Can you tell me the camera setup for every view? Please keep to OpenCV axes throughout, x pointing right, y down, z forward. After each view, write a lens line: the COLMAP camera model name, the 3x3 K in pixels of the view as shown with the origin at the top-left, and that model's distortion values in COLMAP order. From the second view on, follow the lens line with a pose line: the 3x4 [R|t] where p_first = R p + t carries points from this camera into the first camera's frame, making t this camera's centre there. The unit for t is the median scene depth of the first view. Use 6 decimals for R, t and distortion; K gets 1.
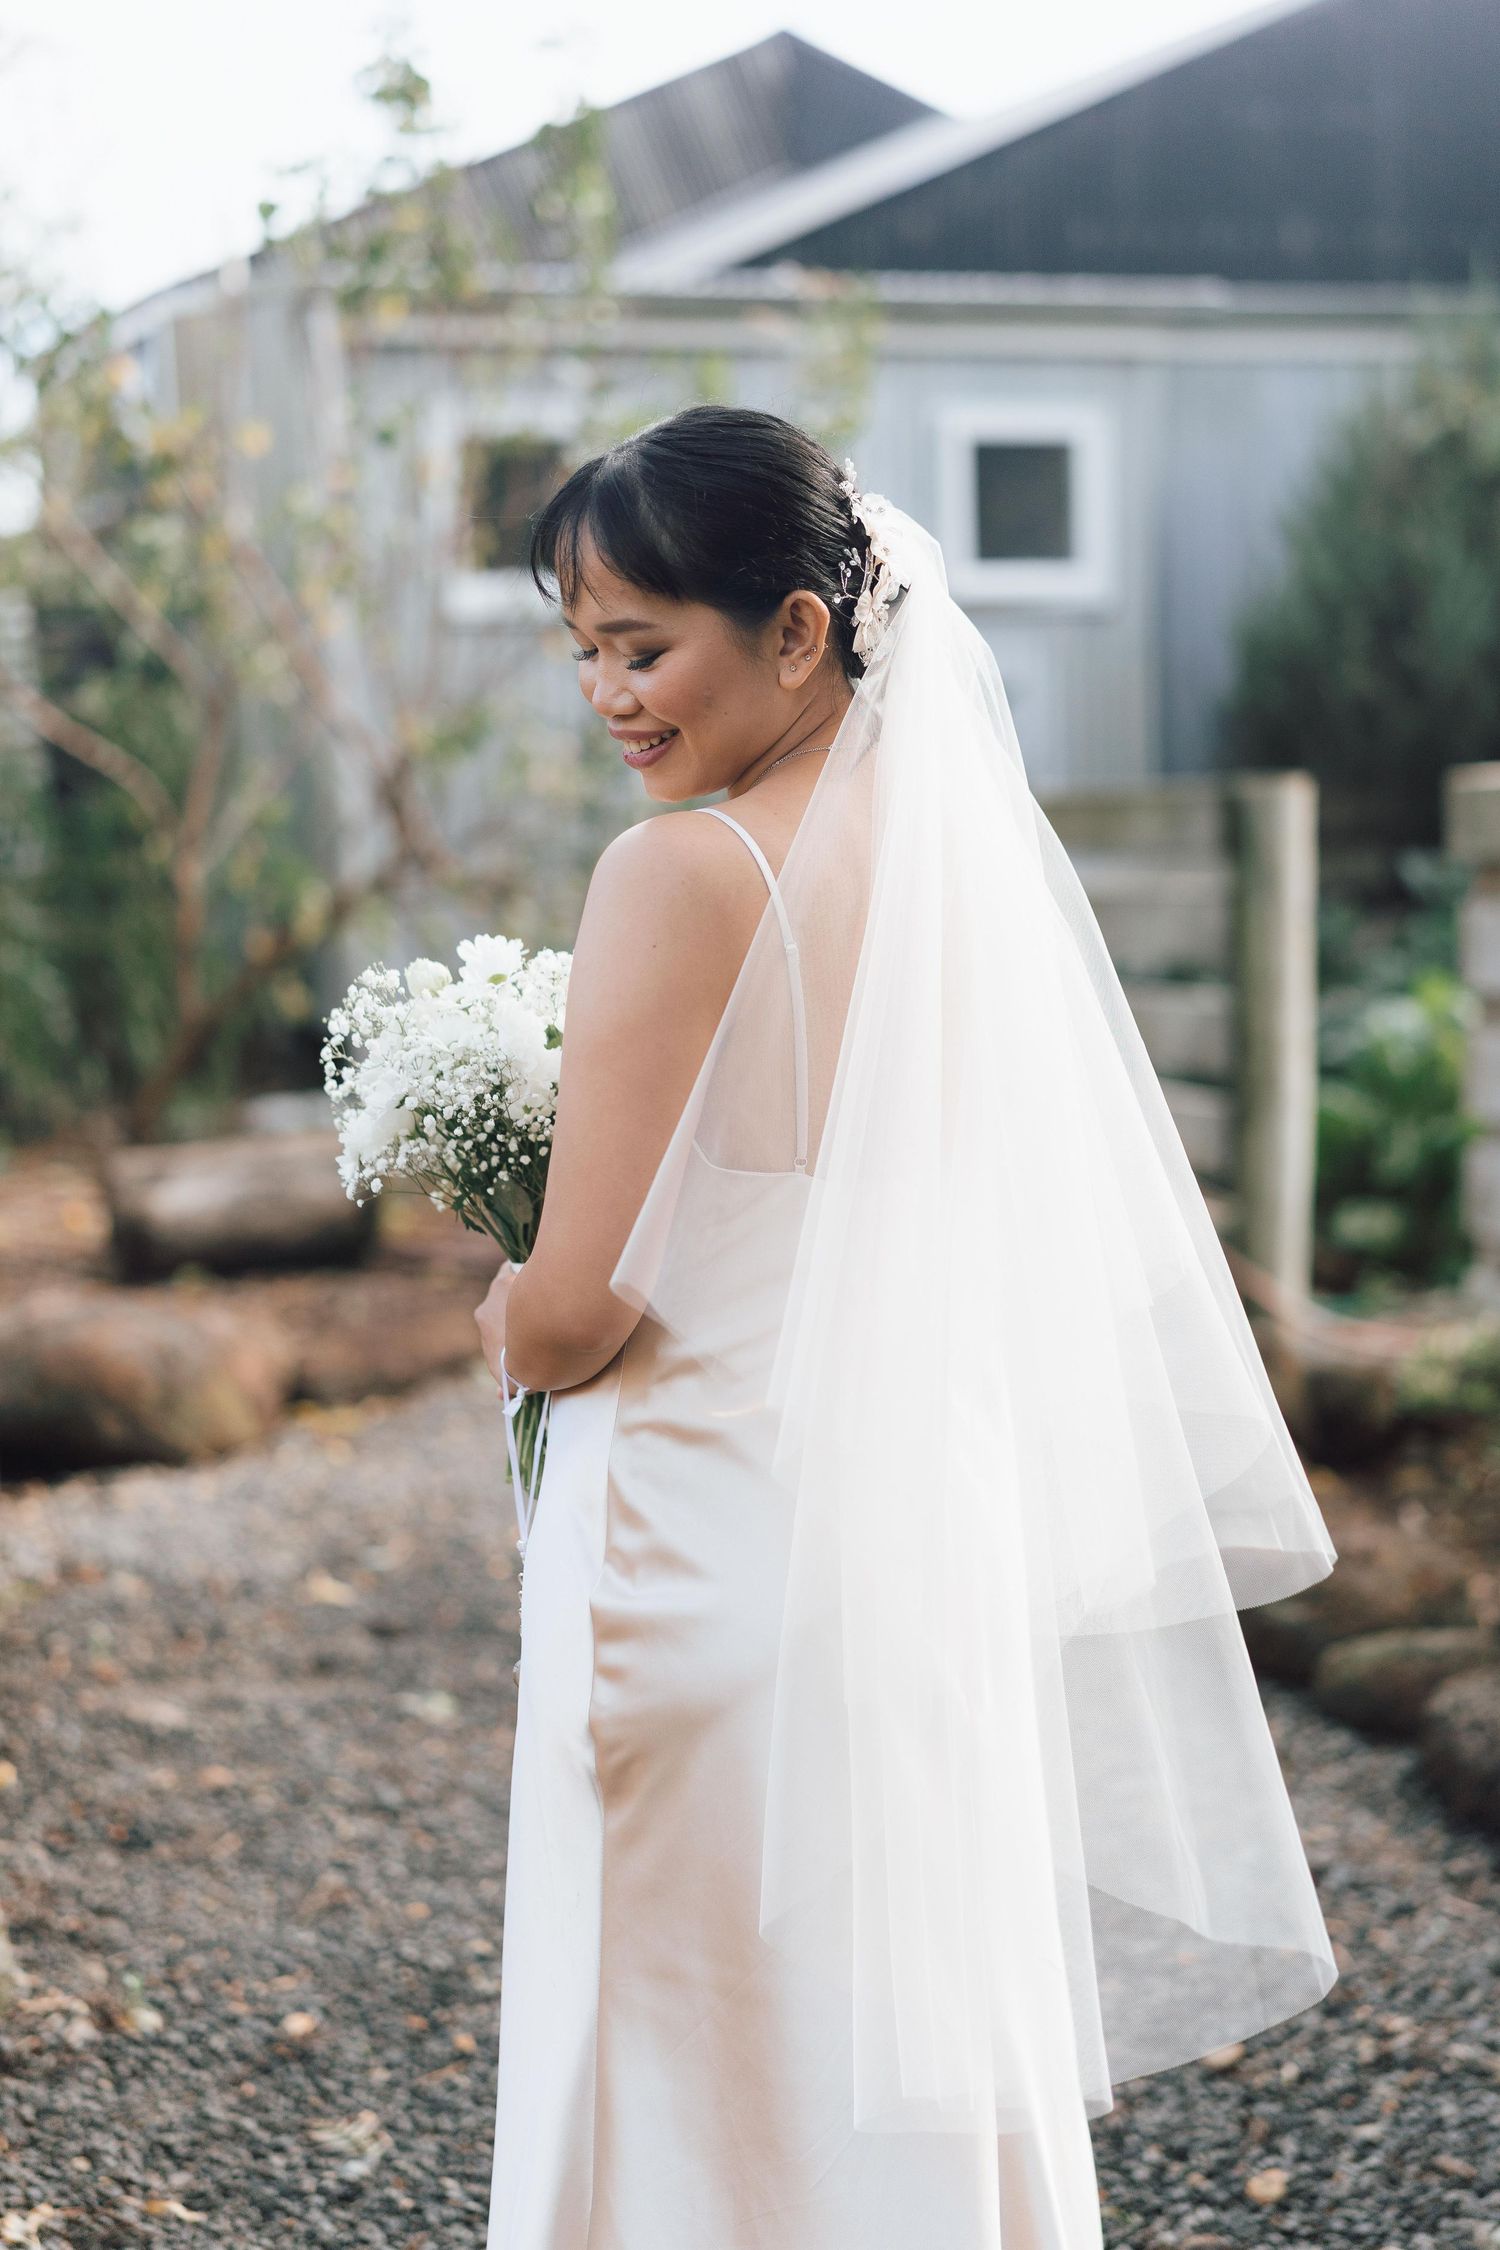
lens RADIAL K [[3153.7, 0, 750.0], [0, 3153.7, 1125.0], [0, 0, 1]] dist [0.016152, 0.042204]
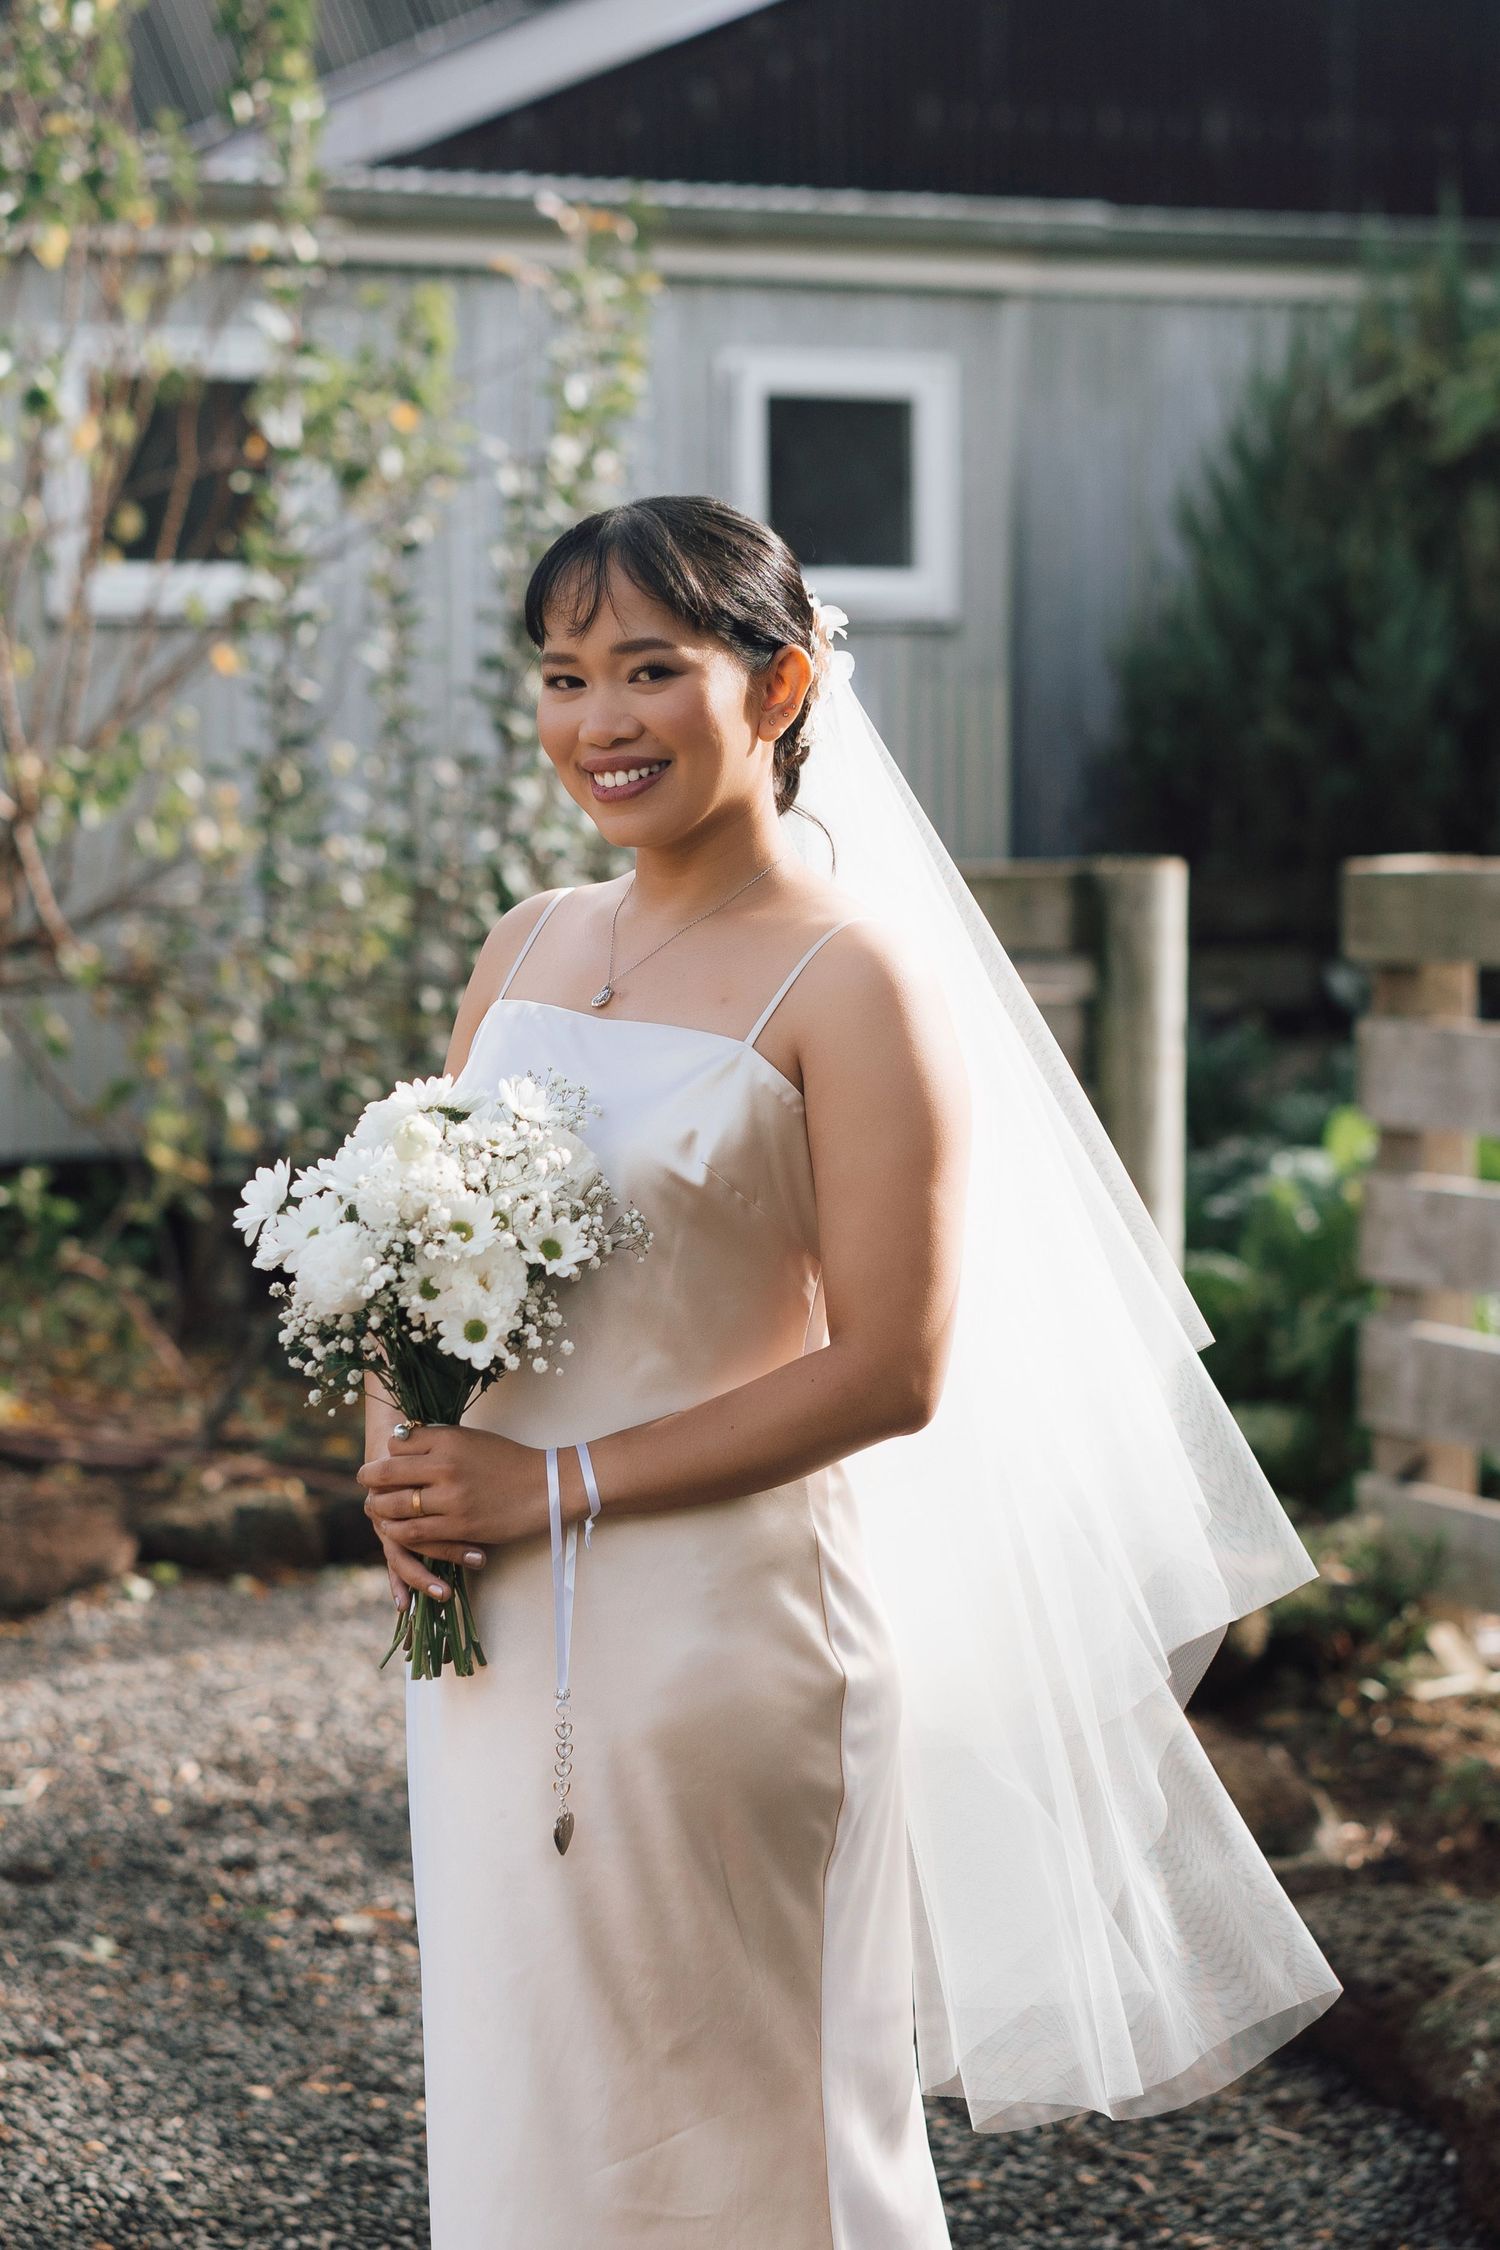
lens RADIAL K [[3202.9, 0, 750.0], [0, 3202.9, 1125.0], [0, 0, 1]] dist [-0.010852, -0.012703]
pose [[0.997477, 0.022828, 0.067223, 0.015459], [-0.020911, 0.999358, -0.029076, -0.018367], [-0.067844, 0.027597, 0.997314, 0.215098]]
